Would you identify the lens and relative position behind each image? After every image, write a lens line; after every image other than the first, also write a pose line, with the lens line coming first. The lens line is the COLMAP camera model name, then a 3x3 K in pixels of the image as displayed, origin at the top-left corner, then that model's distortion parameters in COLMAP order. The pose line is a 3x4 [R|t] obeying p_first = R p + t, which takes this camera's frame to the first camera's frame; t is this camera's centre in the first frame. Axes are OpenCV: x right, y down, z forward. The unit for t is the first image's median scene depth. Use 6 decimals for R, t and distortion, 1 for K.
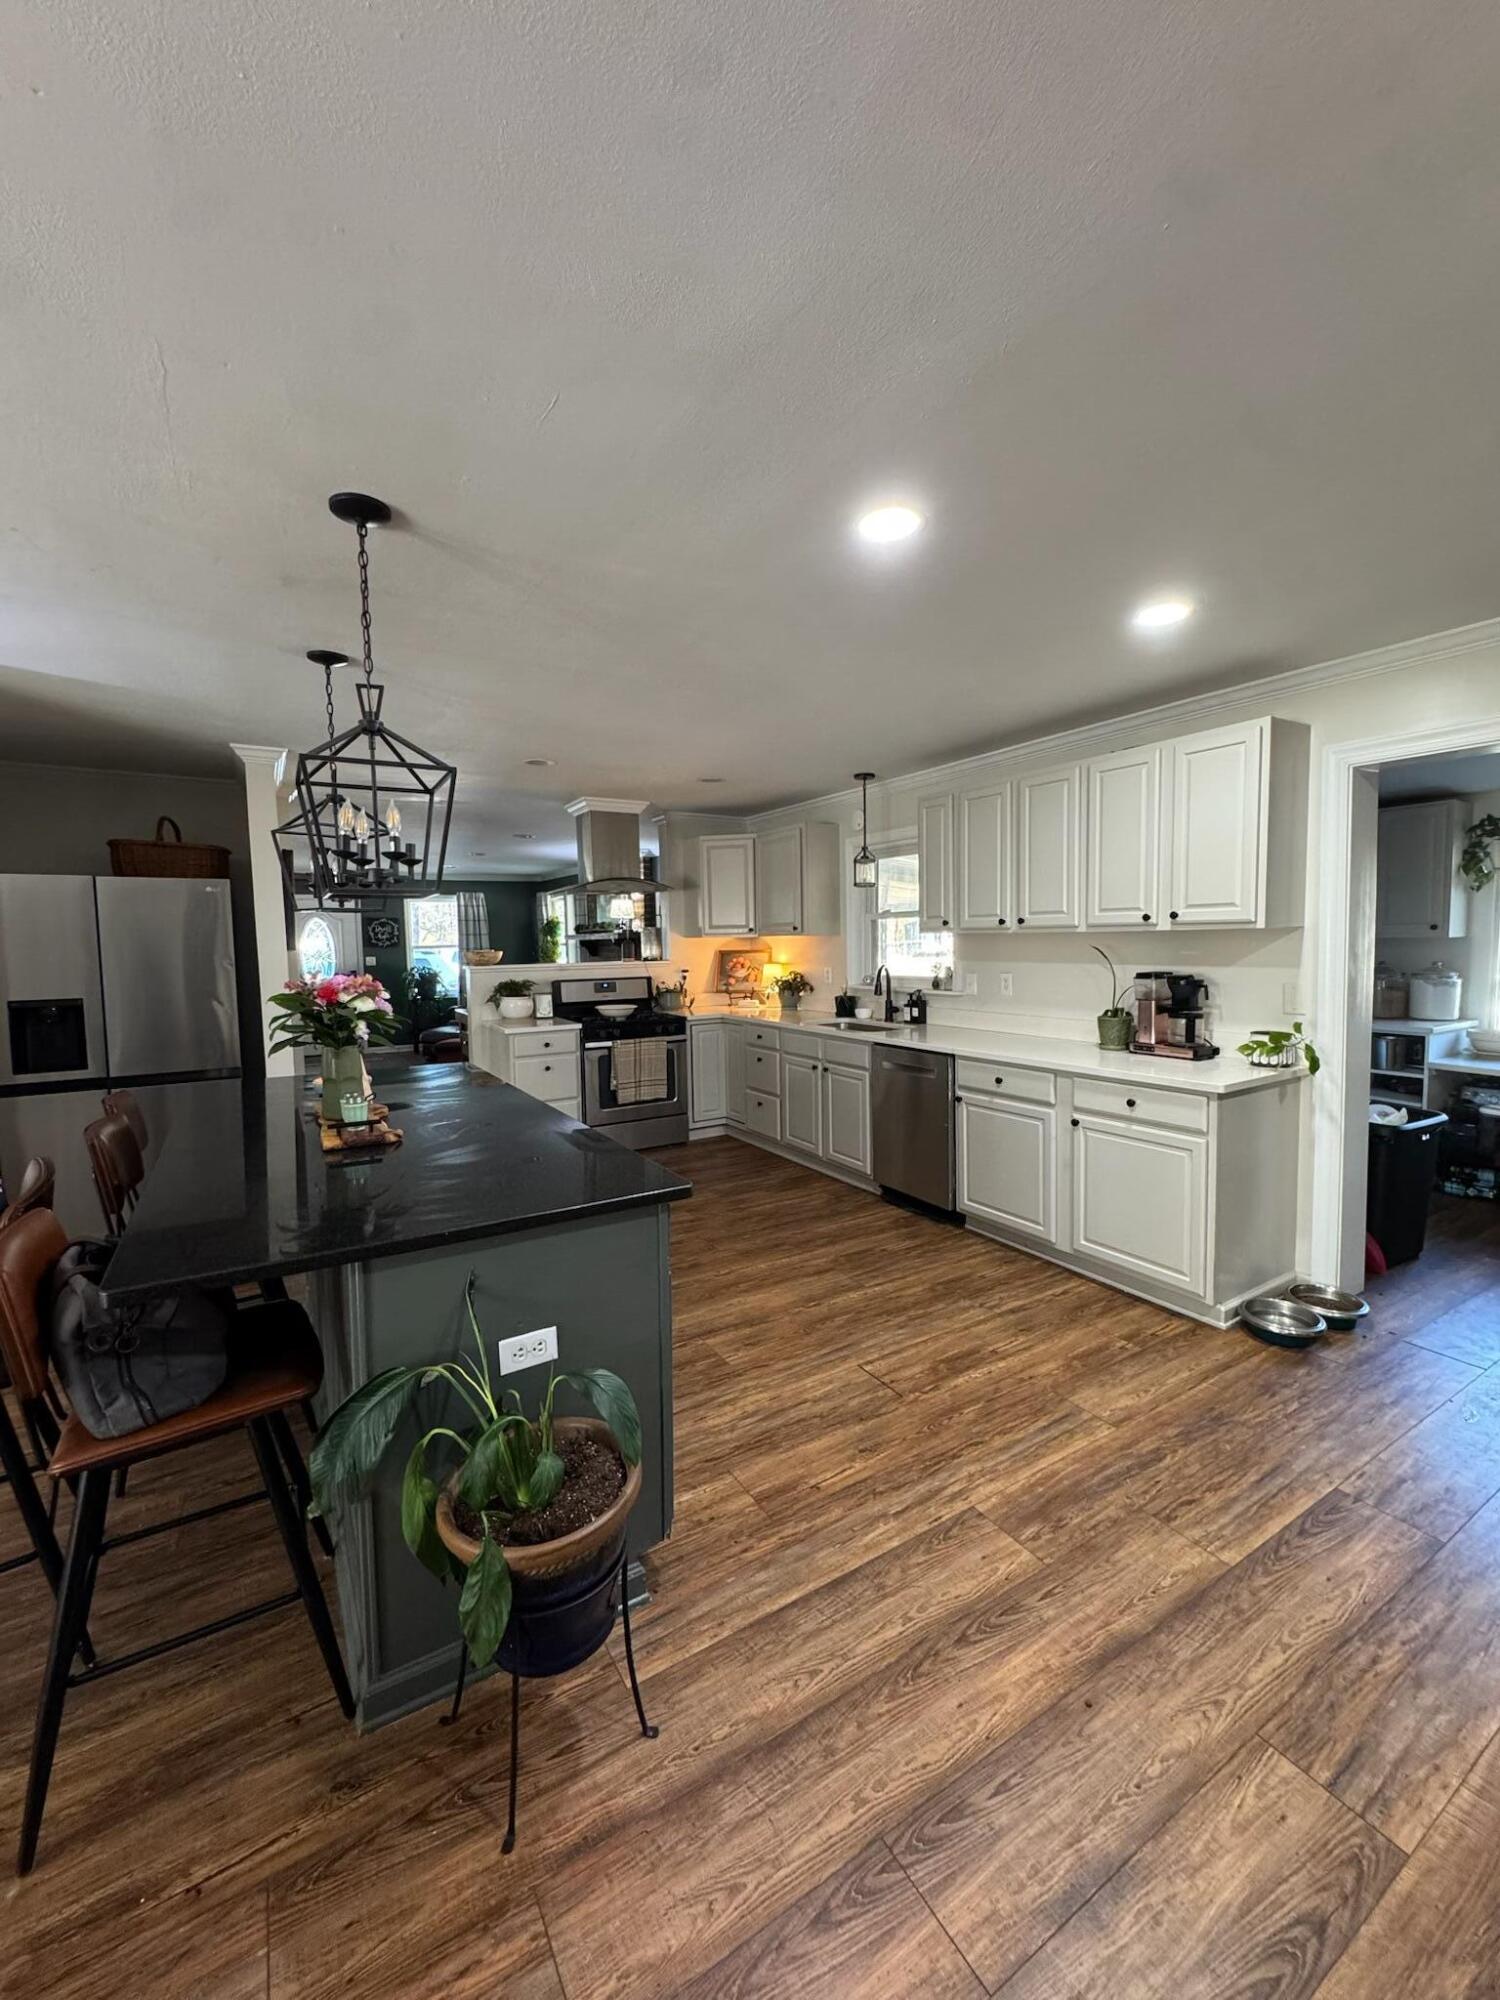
lens RADIAL K [[809.2, 0, 747.9], [0, 809.2, 993.7], [0, 0, 1]] dist [0.000528, 0.000002]
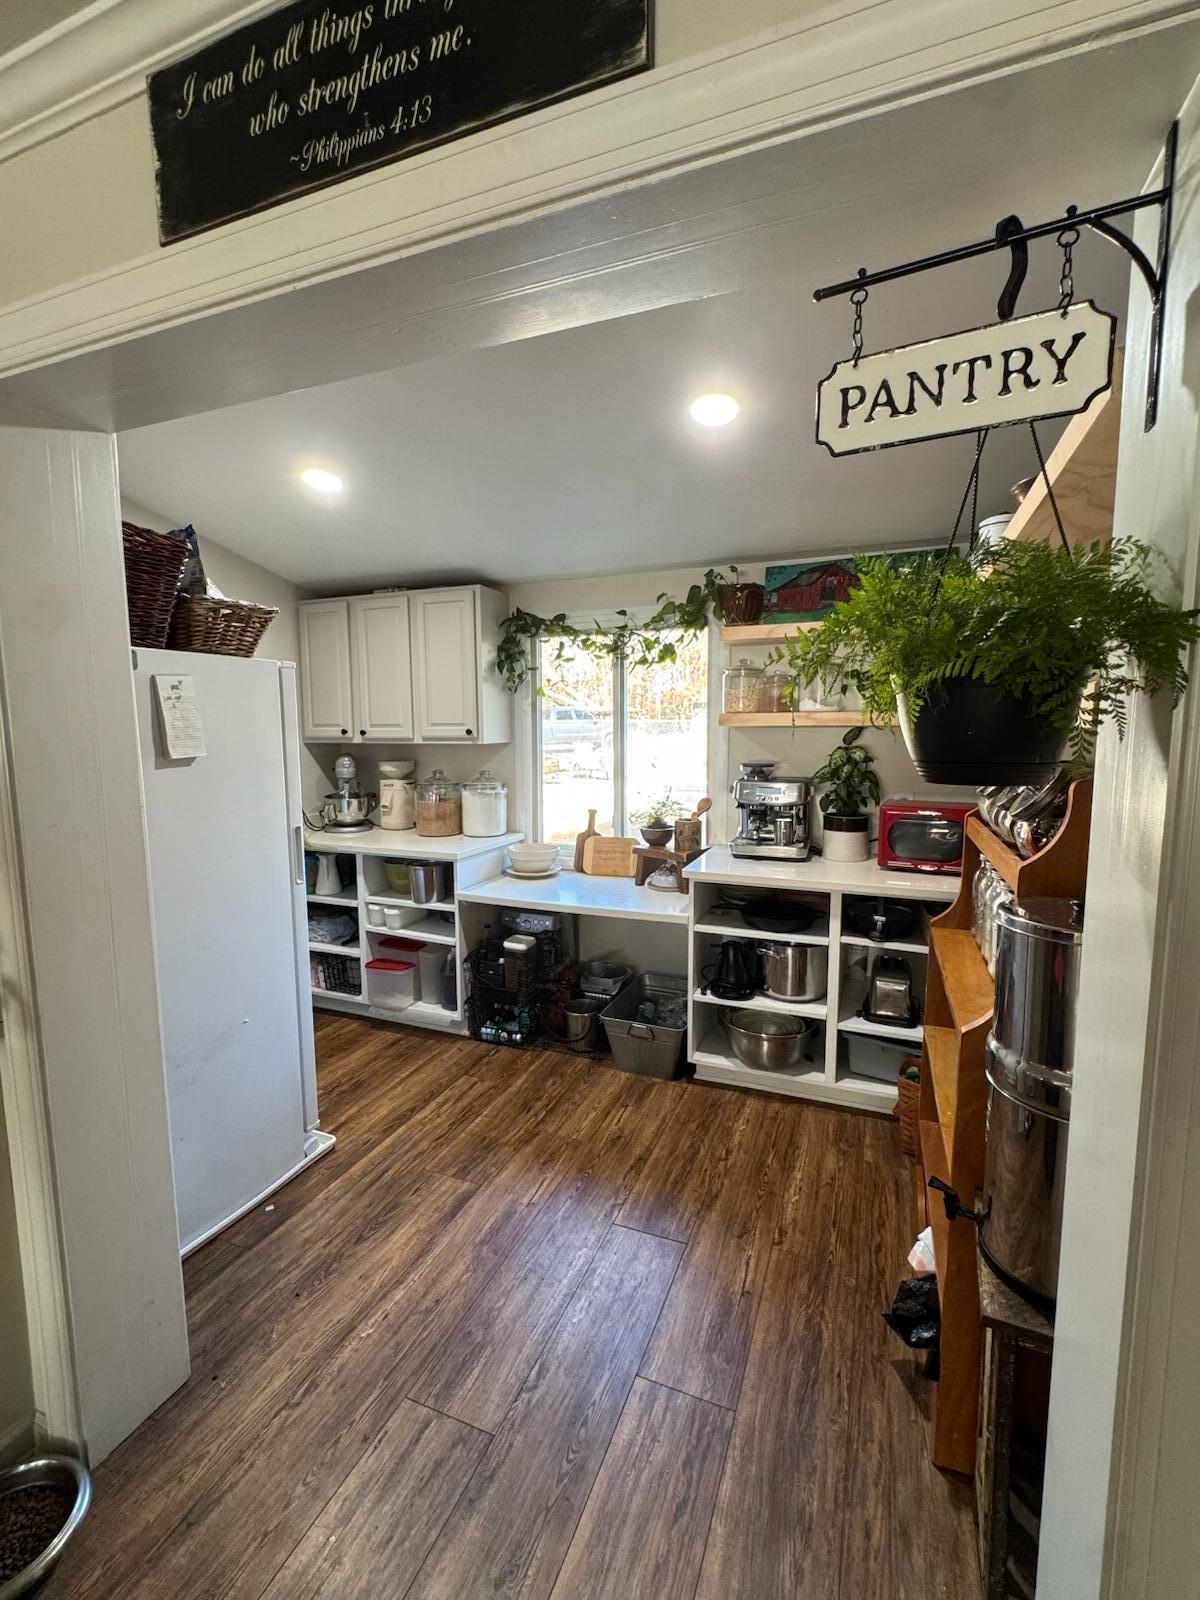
lens RADIAL K [[693.2, 0, 600.0], [0, 693.2, 805.9], [0, 0, 1]] dist [-0.000069, 0.000001]
pose [[0.798563, -0.047772, 0.600012, 0.502694], [0.038268, 0.998858, 0.028597, -0.017869], [-0.600693, 0.000125, 0.799480, 0.319812]]
